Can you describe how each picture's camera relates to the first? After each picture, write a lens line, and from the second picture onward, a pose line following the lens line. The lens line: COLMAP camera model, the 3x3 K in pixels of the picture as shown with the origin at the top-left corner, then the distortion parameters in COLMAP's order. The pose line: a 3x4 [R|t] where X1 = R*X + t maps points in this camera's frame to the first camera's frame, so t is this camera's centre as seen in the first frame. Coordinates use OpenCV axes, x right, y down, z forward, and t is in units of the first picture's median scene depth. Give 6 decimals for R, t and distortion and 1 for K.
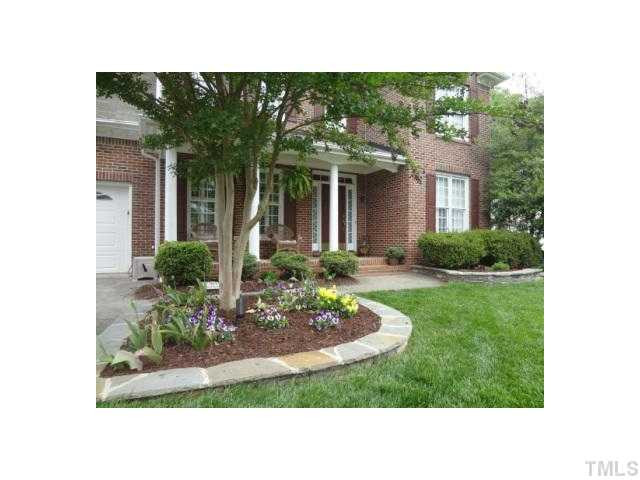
lens RADIAL K [[331.4, 0, 320.0], [0, 331.4, 240.0], [0, 0, 1]] dist [0.000598, 0.000039]
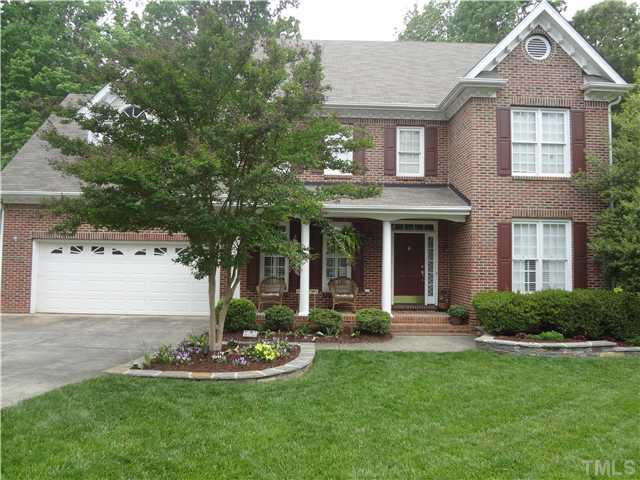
lens RADIAL K [[474.6, 0, 320.0], [0, 474.6, 240.0], [0, 0, 1]] dist [0.006155, 0.001168]
pose [[0.875071, -0.018976, -0.483623, 0.504751], [-0.004130, 0.998902, -0.046666, -0.090338], [0.483977, 0.042833, 0.874032, -0.321304]]
